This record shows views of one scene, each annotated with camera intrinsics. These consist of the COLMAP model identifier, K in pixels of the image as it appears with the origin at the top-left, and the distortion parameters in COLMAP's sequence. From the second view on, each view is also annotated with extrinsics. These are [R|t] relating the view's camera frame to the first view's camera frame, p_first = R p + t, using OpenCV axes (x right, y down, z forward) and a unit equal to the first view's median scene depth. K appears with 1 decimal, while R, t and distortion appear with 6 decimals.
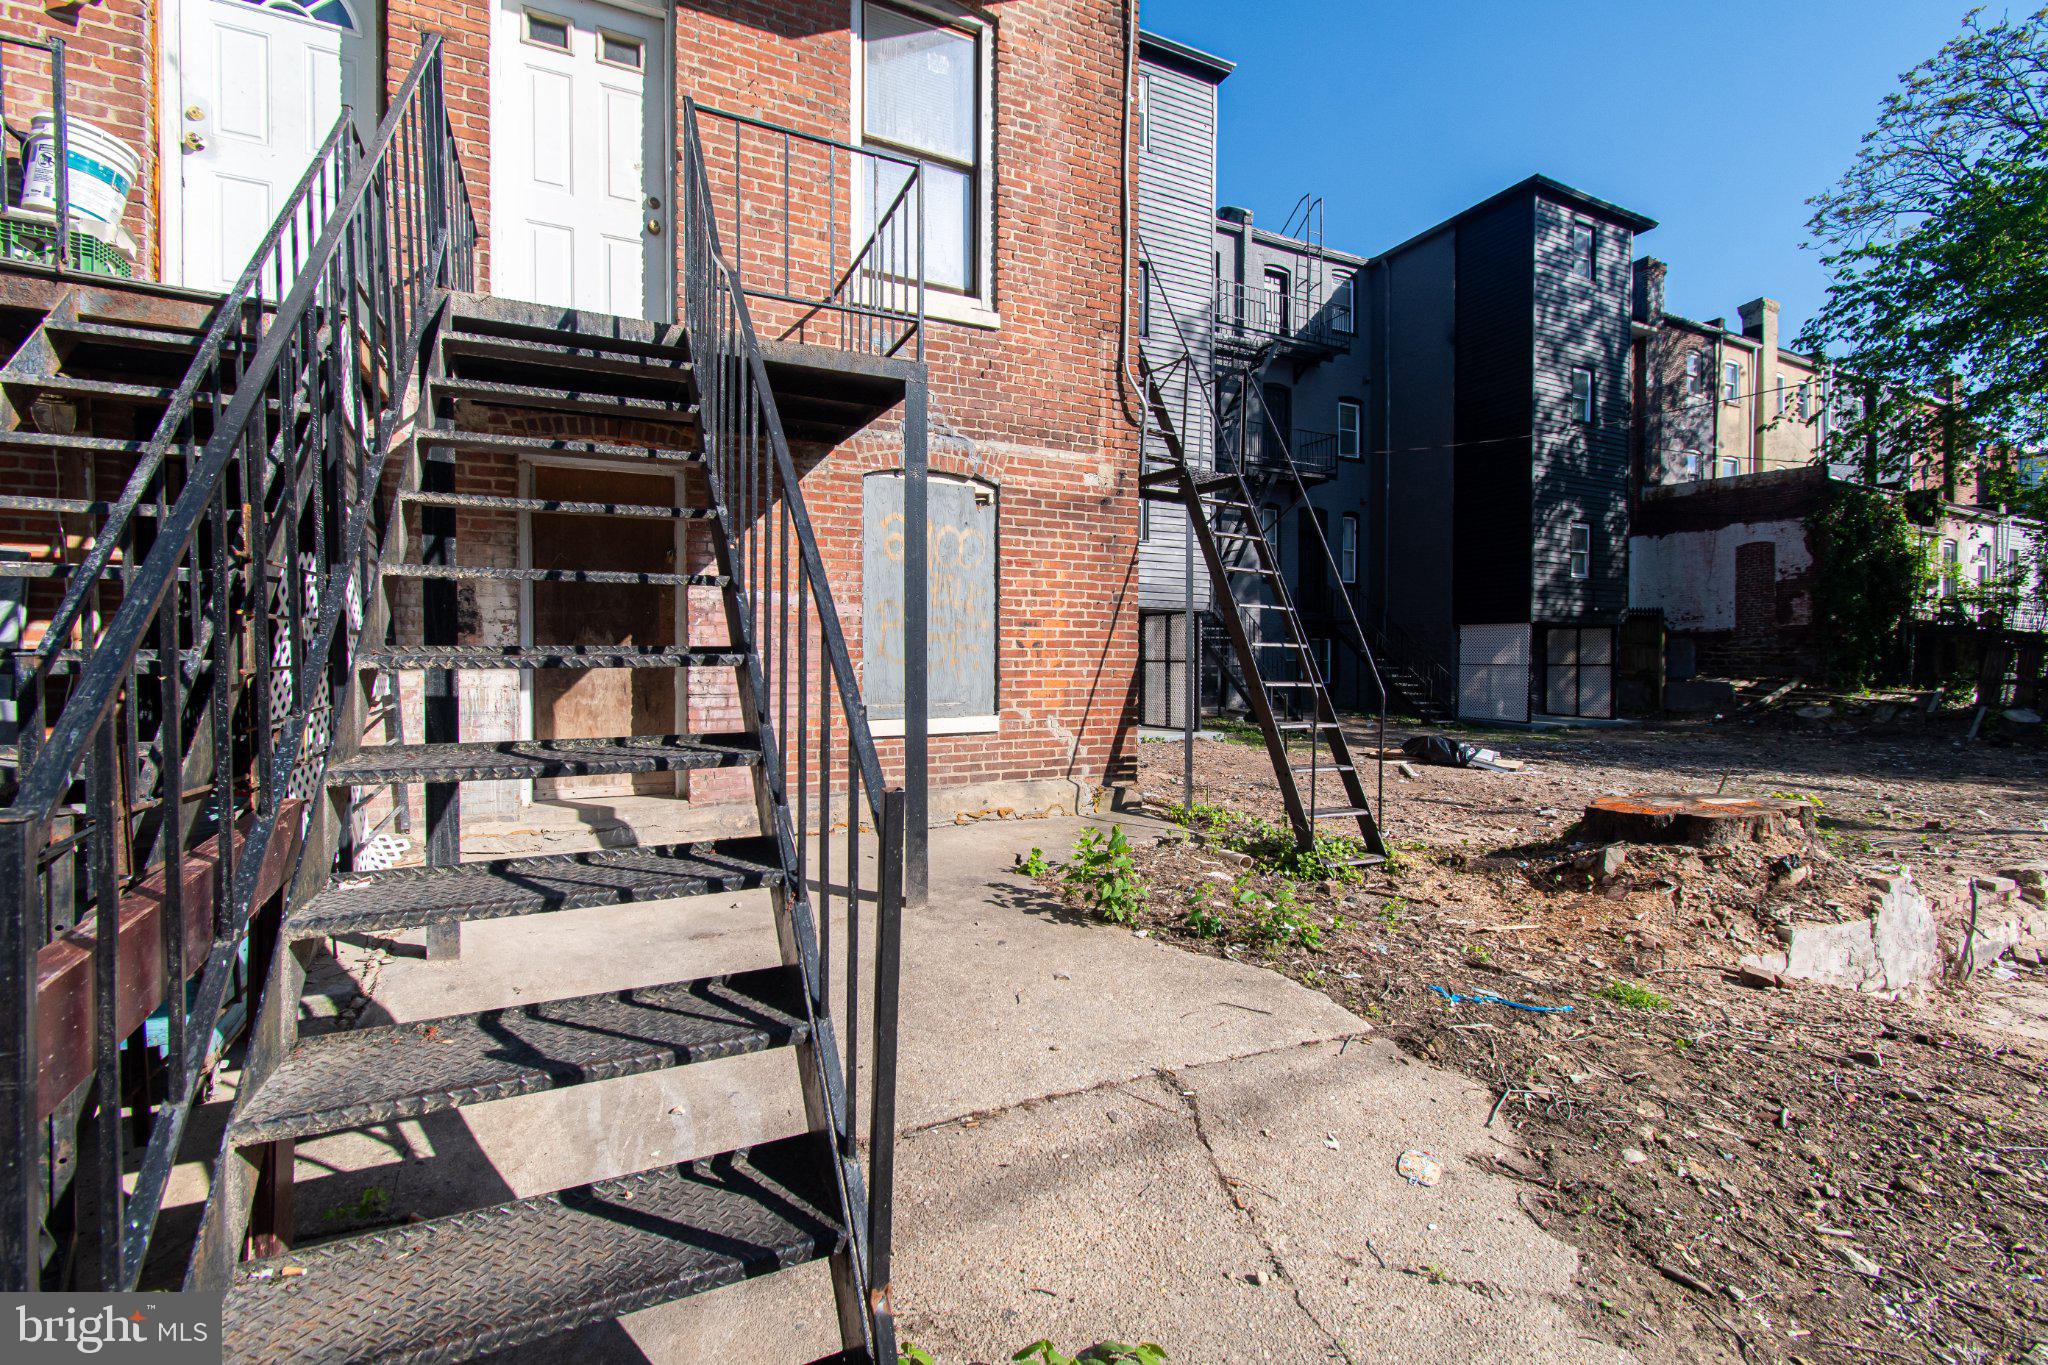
lens RADIAL K [[906.0, 0, 1034.1], [0, 906.0, 685.6], [0, 0, 1]] dist [0.002177, -0.002601]
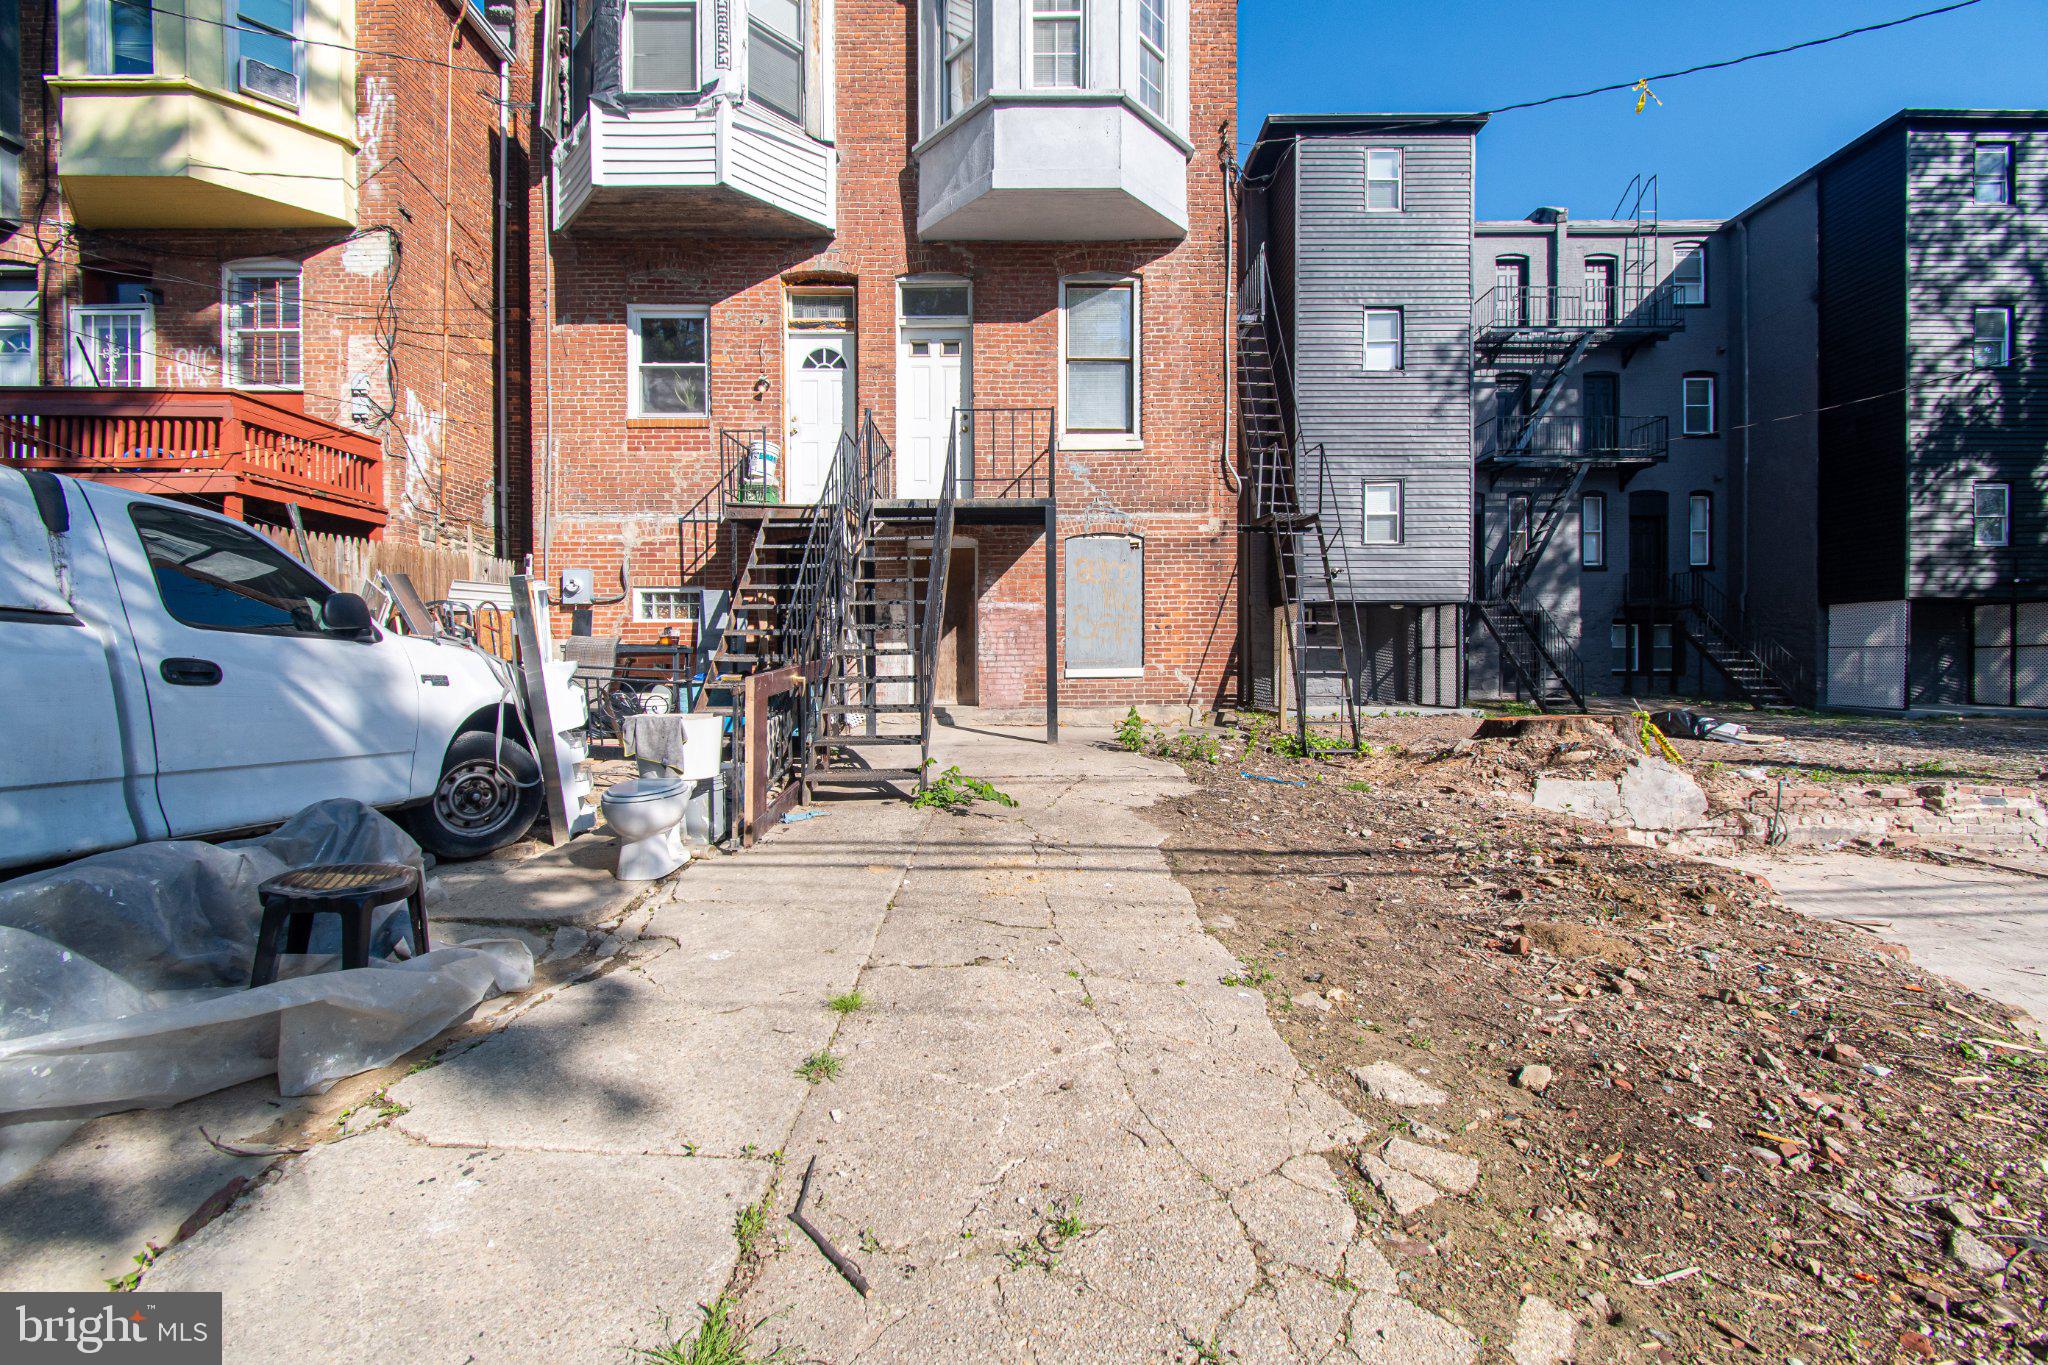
lens RADIAL K [[906.0, 0, 1021.2], [0, 906.0, 681.0], [0, 0, 1]] dist [0.002177, -0.002601]
pose [[0.893685, -0.002702, -0.448687, 0.162062], [-0.001681, 0.999955, -0.009371, 0.022739], [0.448692, 0.009129, 0.893640, -0.204562]]
